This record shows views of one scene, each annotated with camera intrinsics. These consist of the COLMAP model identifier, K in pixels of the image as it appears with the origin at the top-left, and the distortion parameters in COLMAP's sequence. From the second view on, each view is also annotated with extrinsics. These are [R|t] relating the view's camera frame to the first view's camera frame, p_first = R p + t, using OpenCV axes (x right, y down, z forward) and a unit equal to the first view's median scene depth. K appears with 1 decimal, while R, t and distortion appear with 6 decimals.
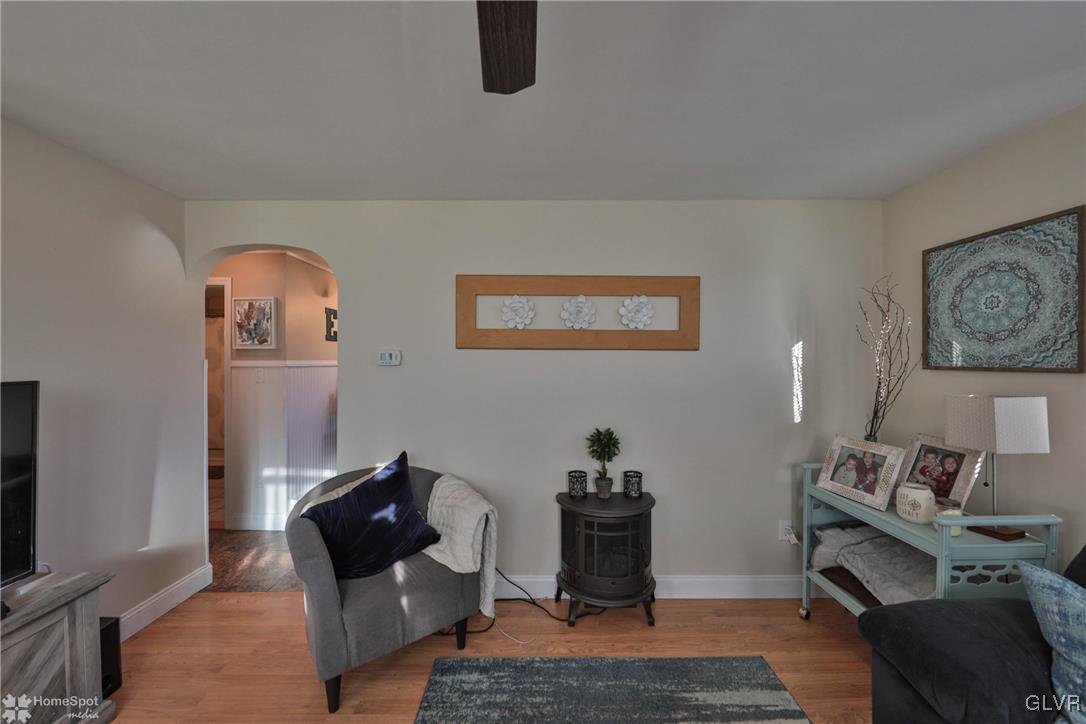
lens RADIAL K [[379.2, 0, 552.8], [0, 379.2, 362.4], [0, 0, 1]] dist [-0.004731, -0.001145]
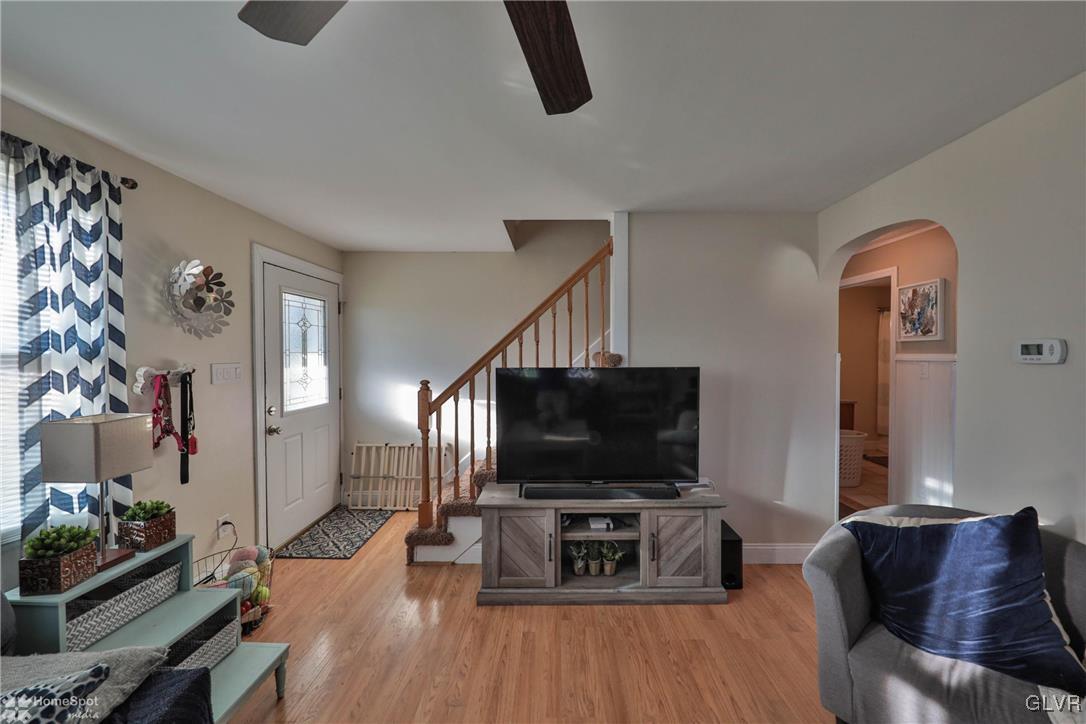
lens RADIAL K [[379.2, 0, 547.1], [0, 379.2, 359.4], [0, 0, 1]] dist [-0.004731, -0.001145]
pose [[-0.019526, 0.013140, -0.999723, 0.222001], [0.000622, 0.999914, 0.013131, -0.006787], [0.999809, -0.000365, -0.019533, 0.255541]]
